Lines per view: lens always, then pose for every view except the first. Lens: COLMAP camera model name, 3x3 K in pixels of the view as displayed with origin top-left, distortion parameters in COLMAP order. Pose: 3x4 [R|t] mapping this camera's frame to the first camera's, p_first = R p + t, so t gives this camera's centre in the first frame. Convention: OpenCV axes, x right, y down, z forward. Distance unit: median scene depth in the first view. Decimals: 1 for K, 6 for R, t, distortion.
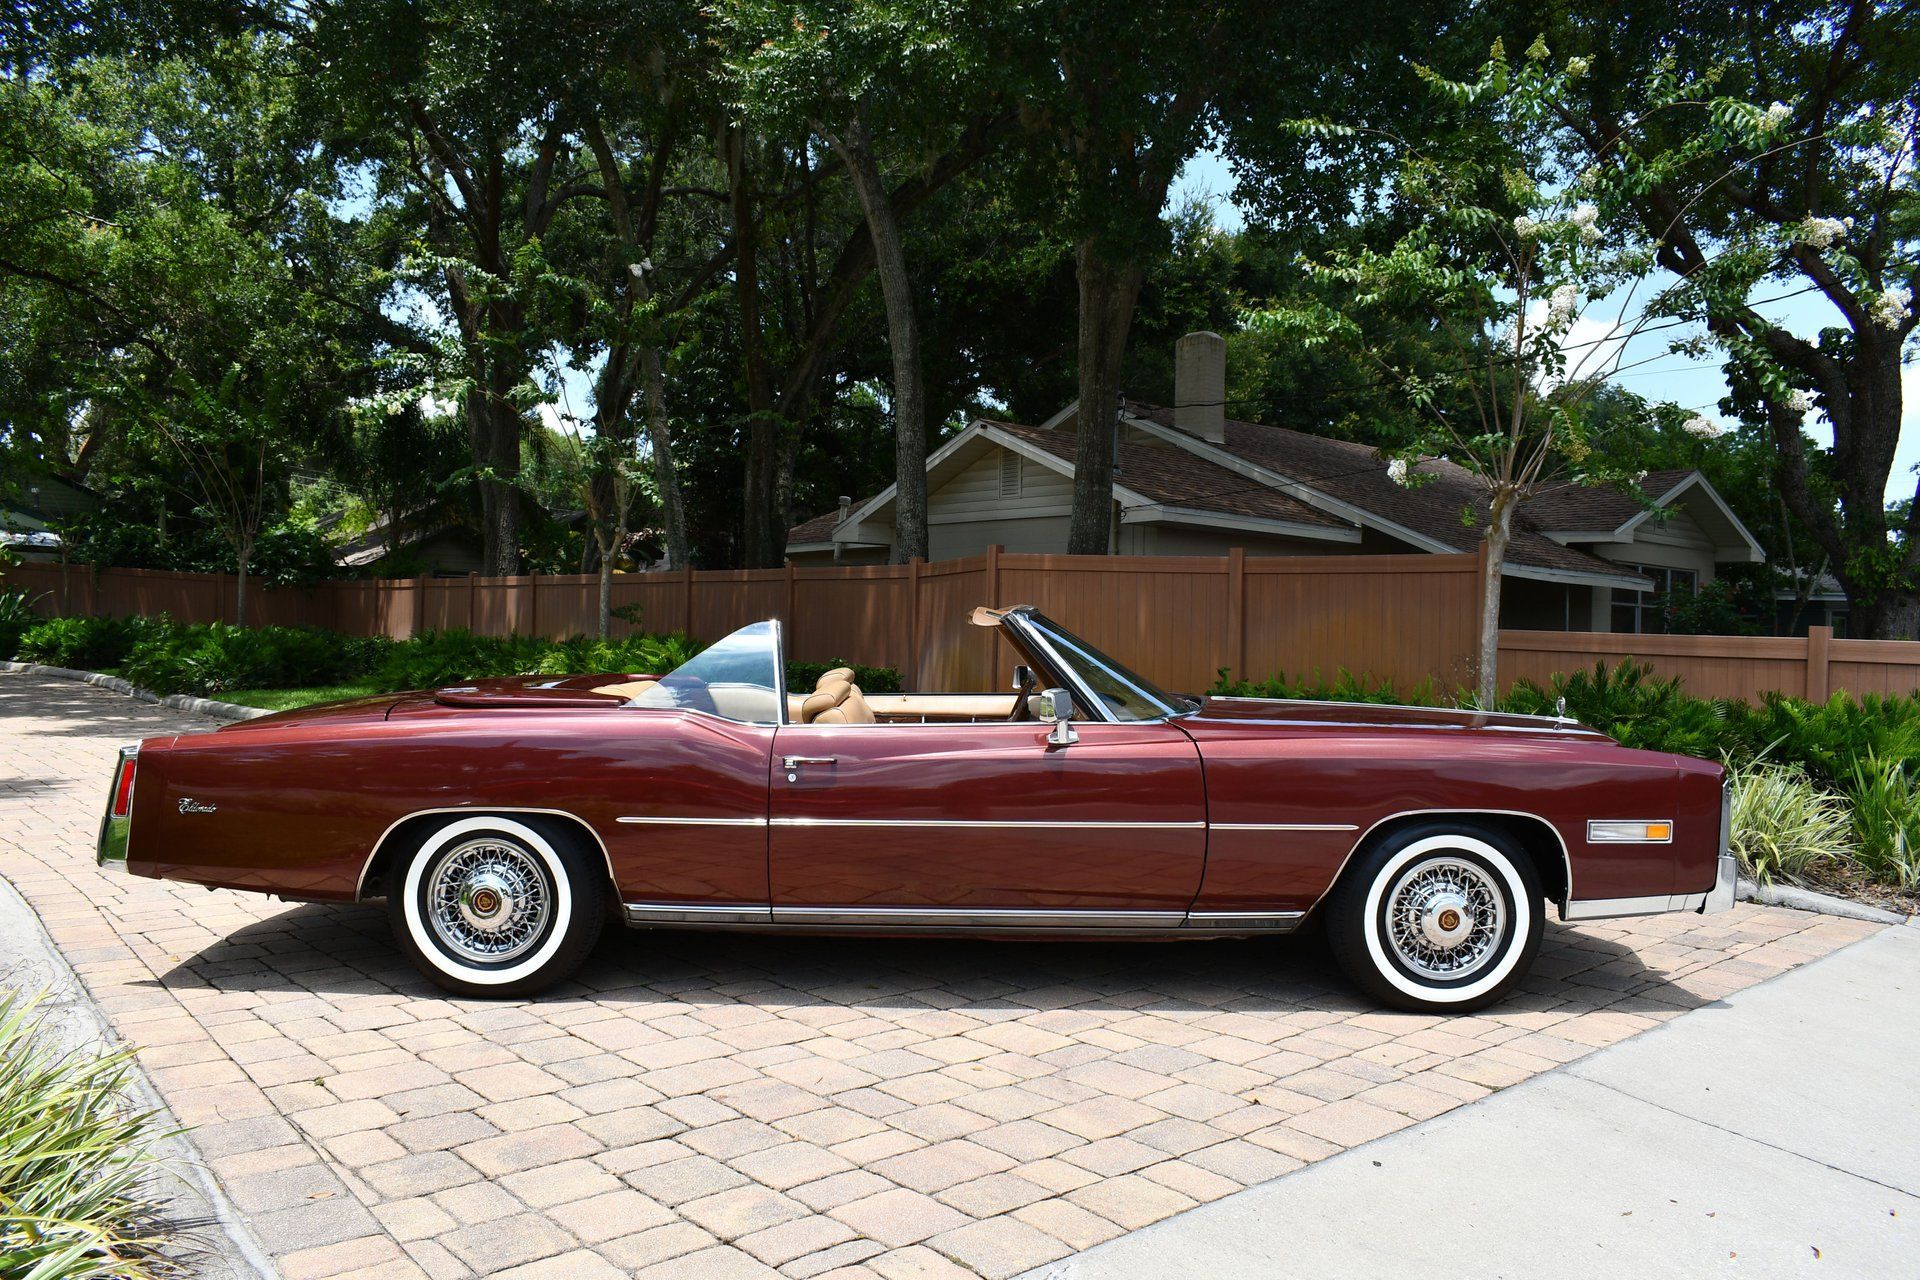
lens RADIAL K [[1477.3, 0, 947.7], [0, 1477.3, 643.0], [0, 0, 1]] dist [-0.094068, 0.010807]
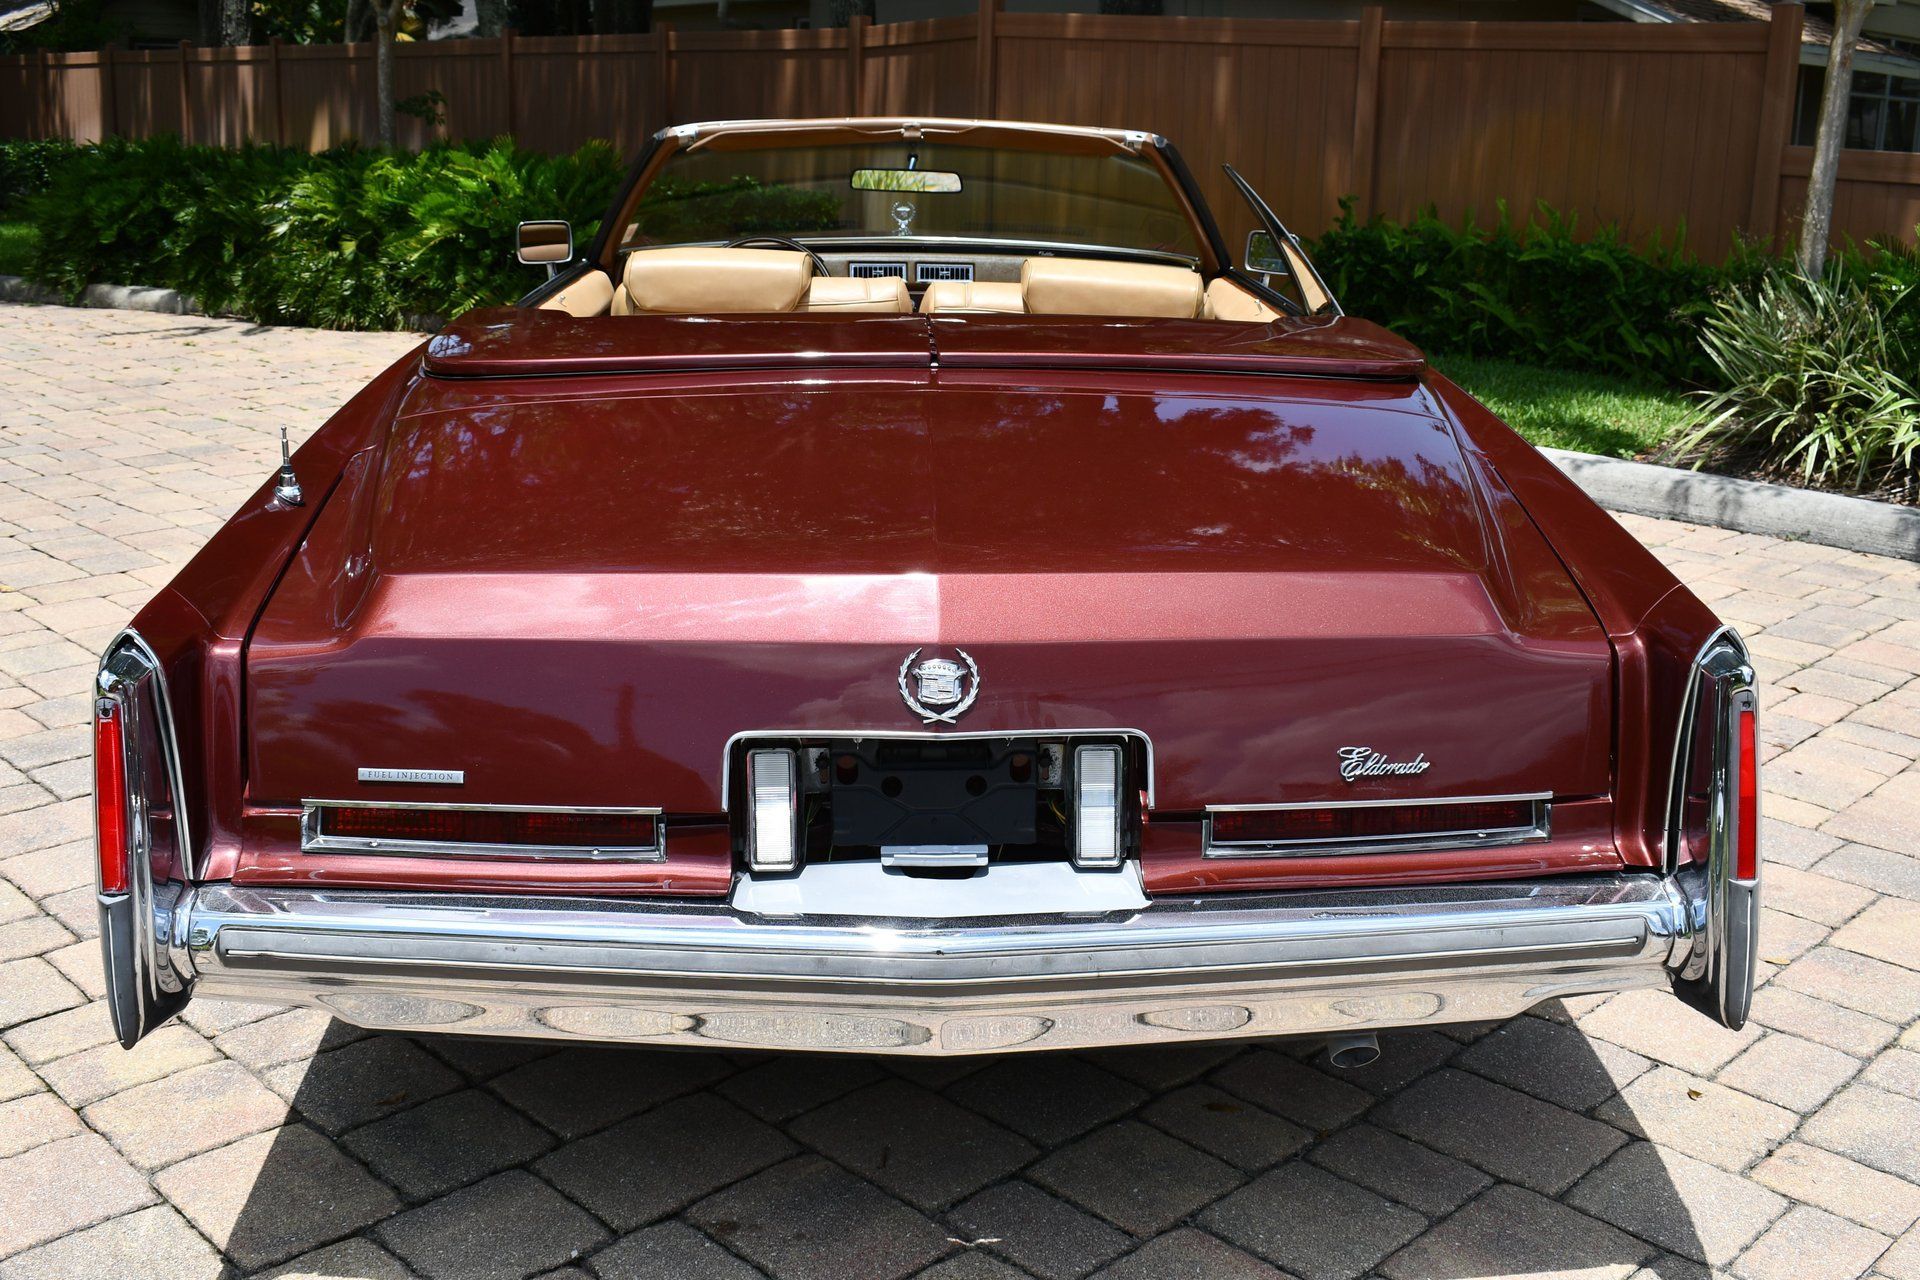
lens RADIAL K [[1906.4, 0, 952.1], [0, 1906.4, 635.9], [0, 0, 1]] dist [-0.079736, 0.019879]
pose [[0.998547, -0.013378, 0.052201, -0.029930], [-0.000615, 0.965803, 0.259274, -0.010547], [-0.053884, -0.258930, 0.964392, 0.121716]]
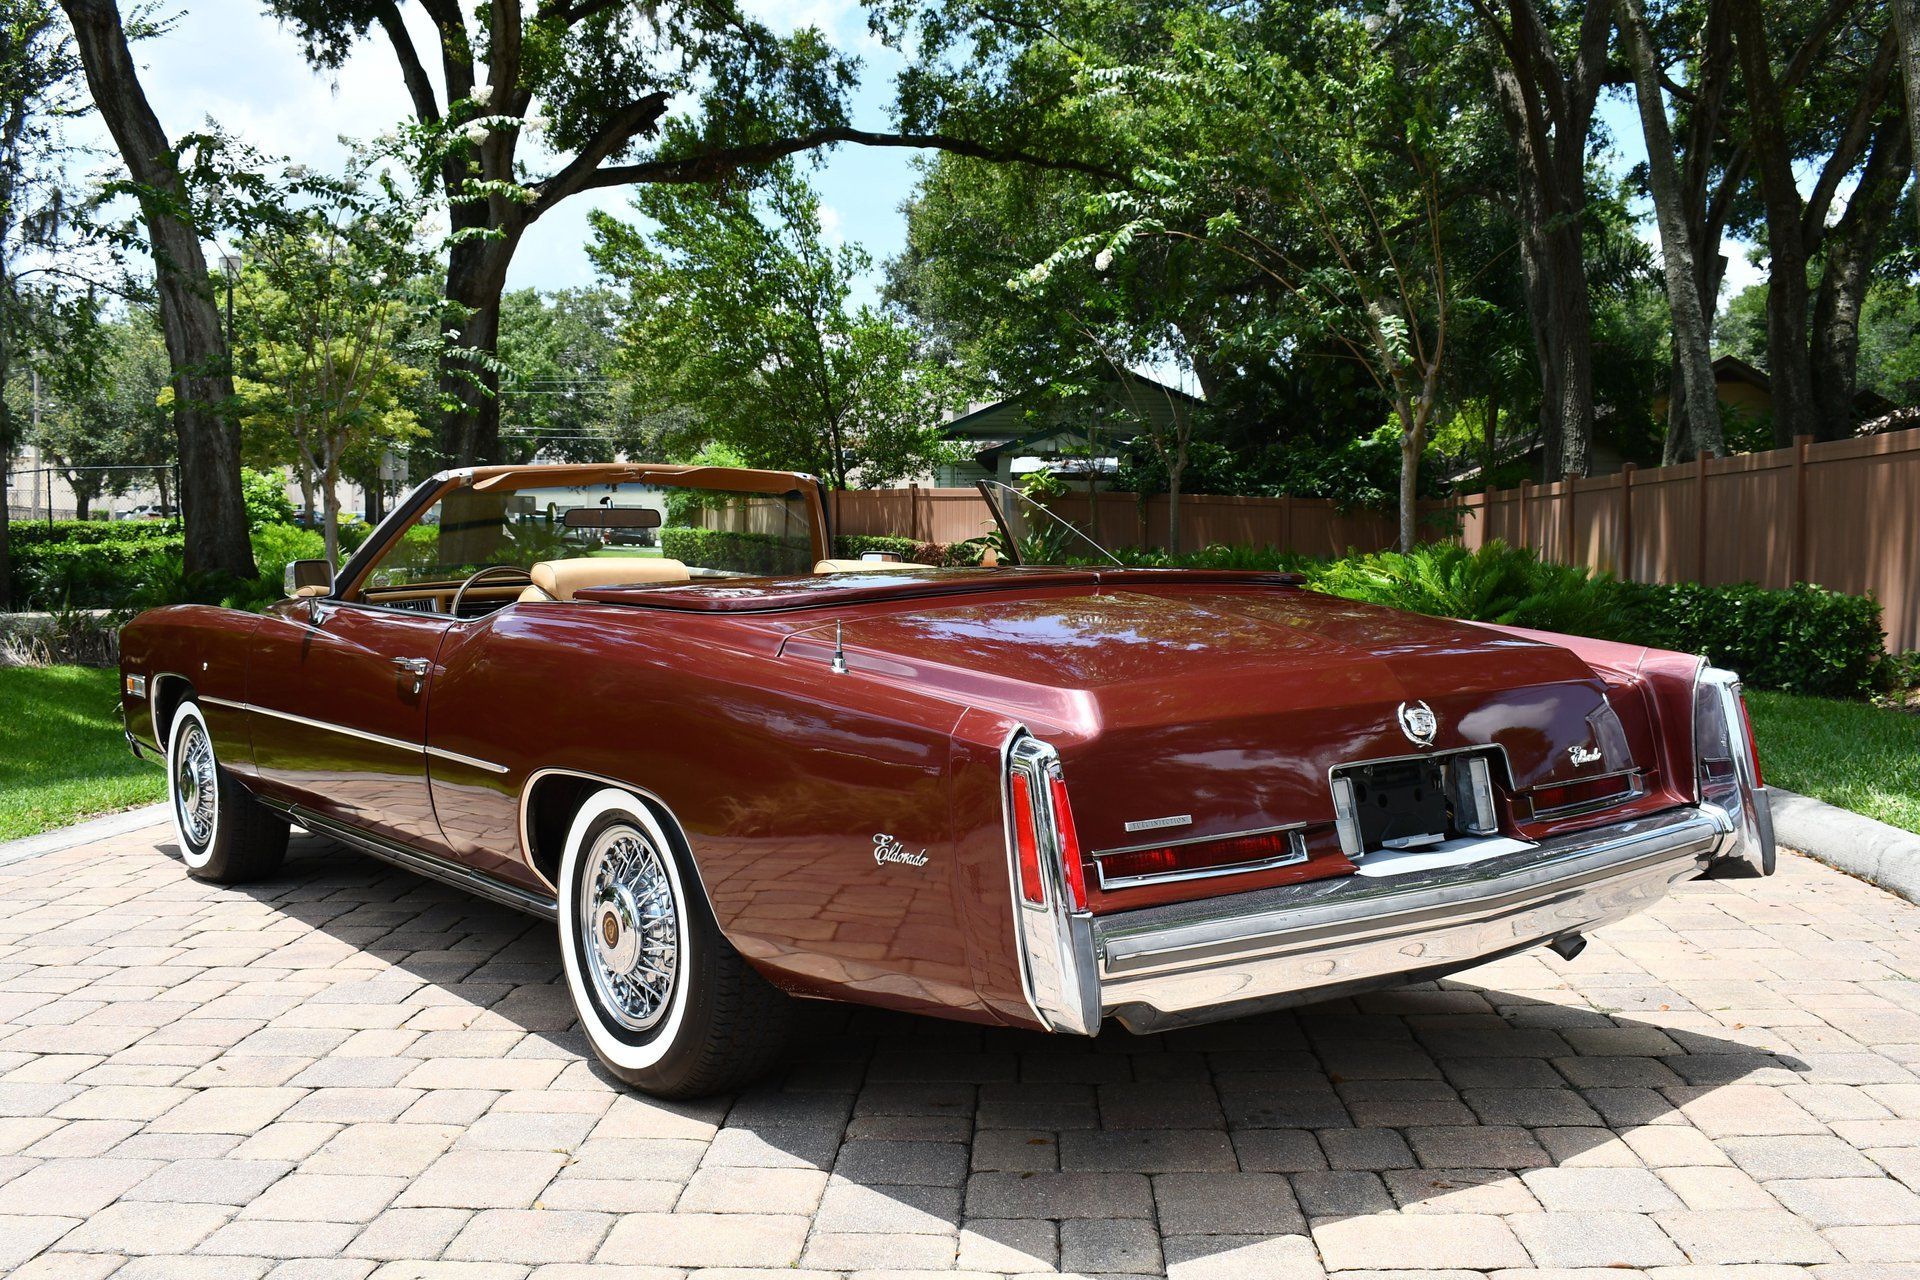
lens RADIAL K [[1906.4, 0, 952.1], [0, 1906.4, 635.9], [0, 0, 1]] dist [-0.079736, 0.019879]
pose [[0.715073, 0.008362, -0.698999, 0.247755], [0.008715, 0.999744, 0.020875, 0.014273], [0.698995, -0.021019, 0.714818, 0.189232]]
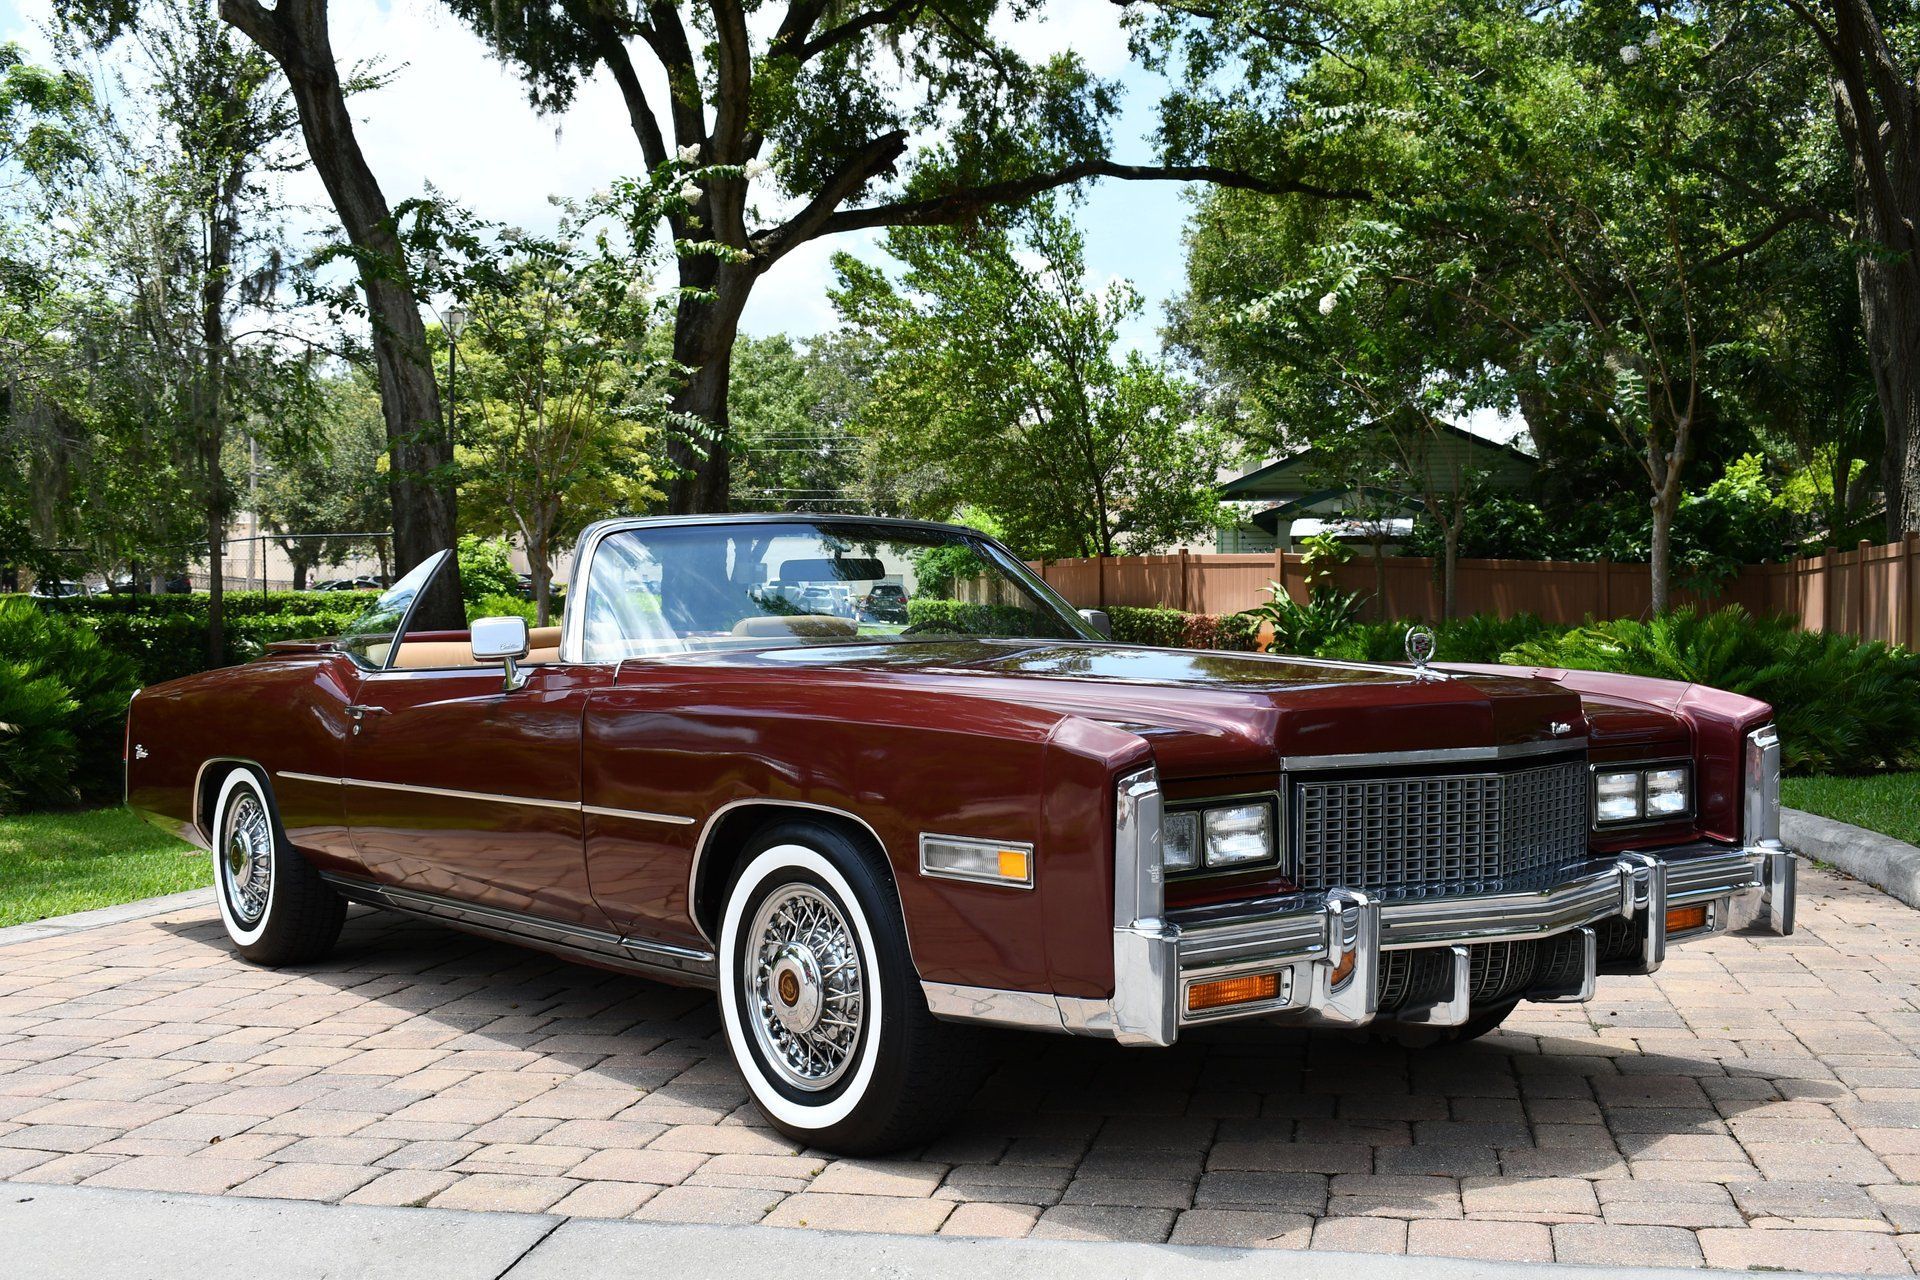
lens RADIAL K [[2188.5, 0, 960.0], [0, 2188.5, 640.0], [0, 0, 1]] dist [-0.060295, -0.004476]
pose [[0.610976, -0.018820, -0.791425, 0.342446], [0.006641, 0.999804, -0.018648, 0.019896], [0.791621, 0.006138, 0.610982, 0.156303]]
